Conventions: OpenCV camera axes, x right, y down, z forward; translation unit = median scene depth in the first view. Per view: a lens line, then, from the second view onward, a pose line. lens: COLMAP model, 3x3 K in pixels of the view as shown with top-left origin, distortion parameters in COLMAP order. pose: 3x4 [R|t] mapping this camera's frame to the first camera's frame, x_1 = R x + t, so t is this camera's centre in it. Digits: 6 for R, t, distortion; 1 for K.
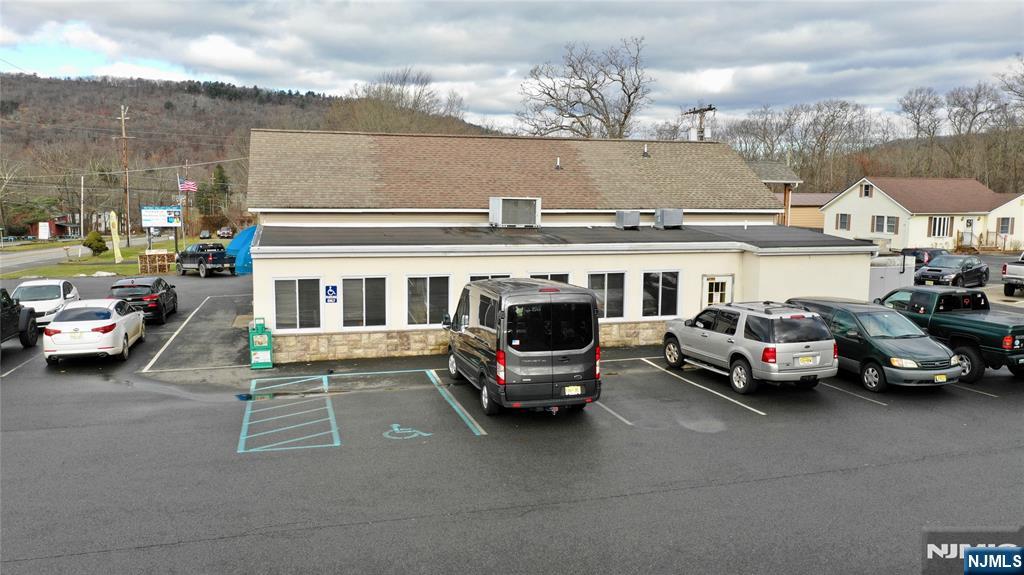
lens RADIAL K [[824.4, 0, 512.0], [0, 824.4, 287.5], [0, 0, 1]] dist [0.010357, 0.002544]
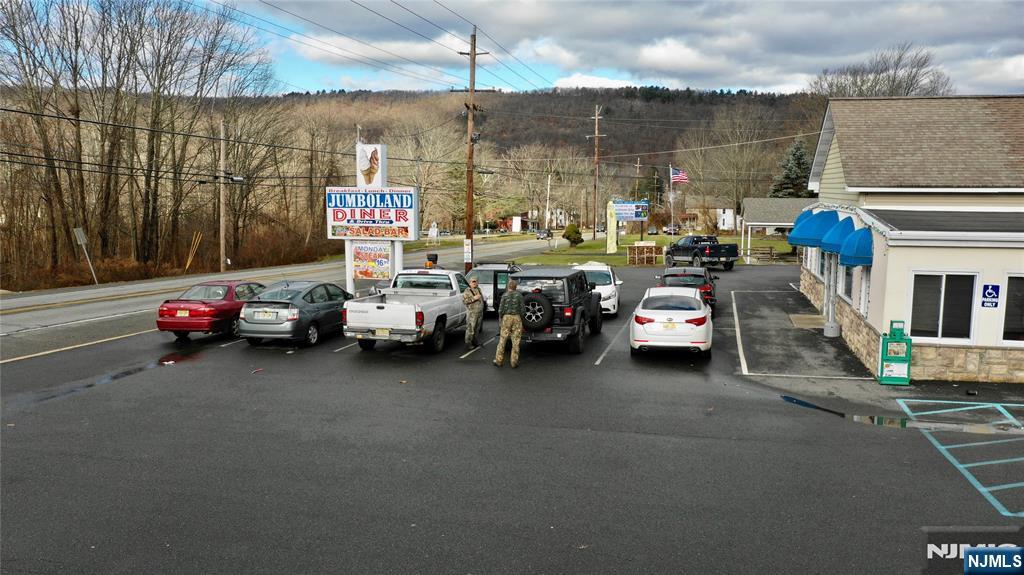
lens RADIAL K [[808.8, 0, 507.7], [0, 808.8, 288.7], [0, 0, 1]] dist [-0.008258, -0.003457]
pose [[0.884007, 0.051735, -0.464602, -0.215029], [-0.051279, 0.998591, 0.013628, 0.011317], [0.464652, 0.011777, 0.885415, 0.108497]]
